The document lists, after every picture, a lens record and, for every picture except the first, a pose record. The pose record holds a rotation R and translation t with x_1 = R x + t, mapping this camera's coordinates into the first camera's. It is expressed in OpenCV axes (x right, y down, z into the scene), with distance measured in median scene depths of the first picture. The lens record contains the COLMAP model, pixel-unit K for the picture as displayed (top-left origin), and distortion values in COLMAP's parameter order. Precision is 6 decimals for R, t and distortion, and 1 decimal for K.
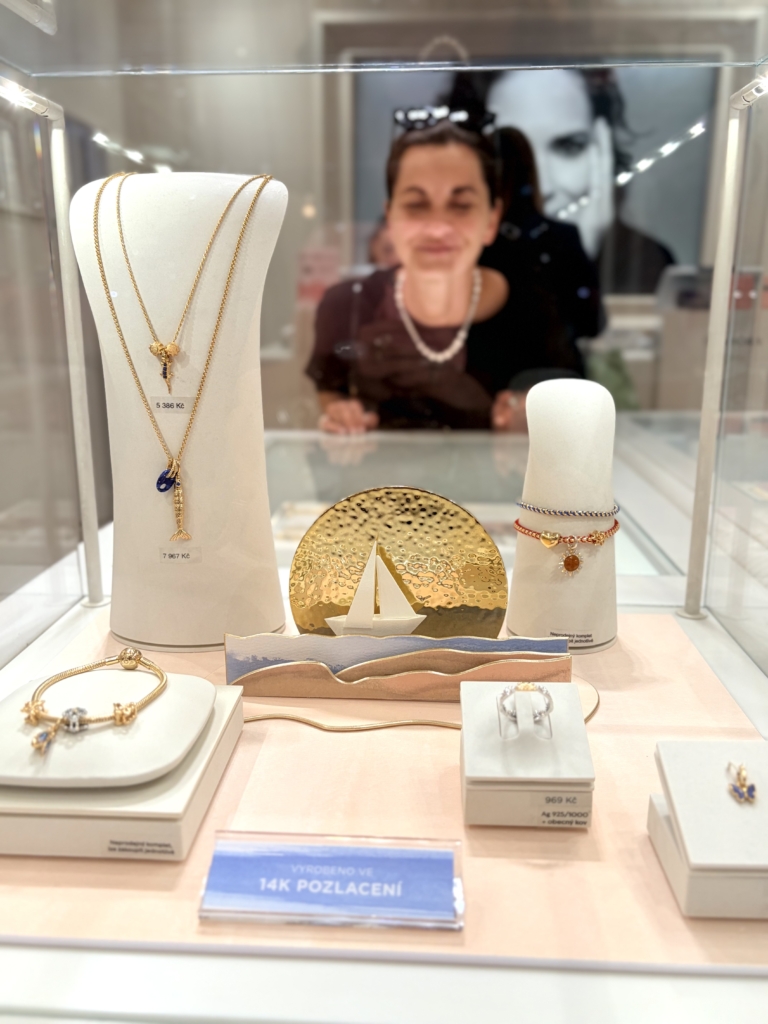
lens RADIAL K [[864.2, 0, 384.0], [0, 864.2, 512.0], [0, 0, 1]] dist [0.080753, -0.202002]
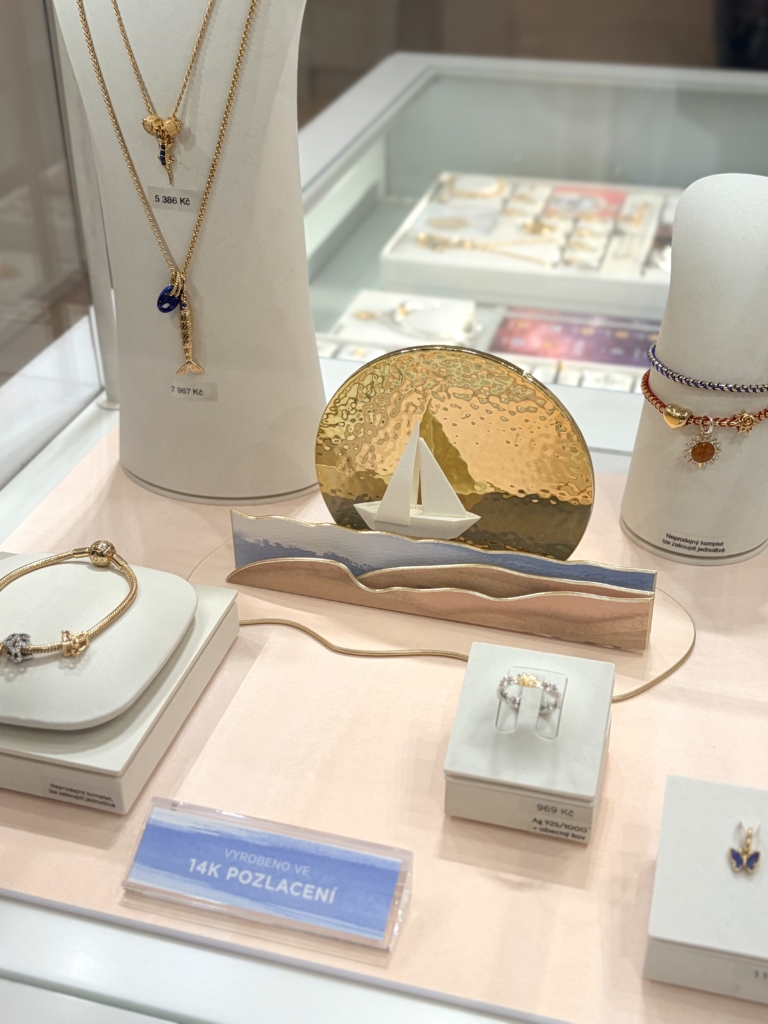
lens RADIAL K [[1279.6, 0, 384.0], [0, 1279.6, 512.0], [0, 0, 1]] dist [0.280928, -1.228562]
pose [[0.976092, 0.110953, -0.186906, 0.235756], [-0.046890, 0.947141, 0.317372, -0.321500], [0.212240, -0.301020, 0.929700, -0.110680]]
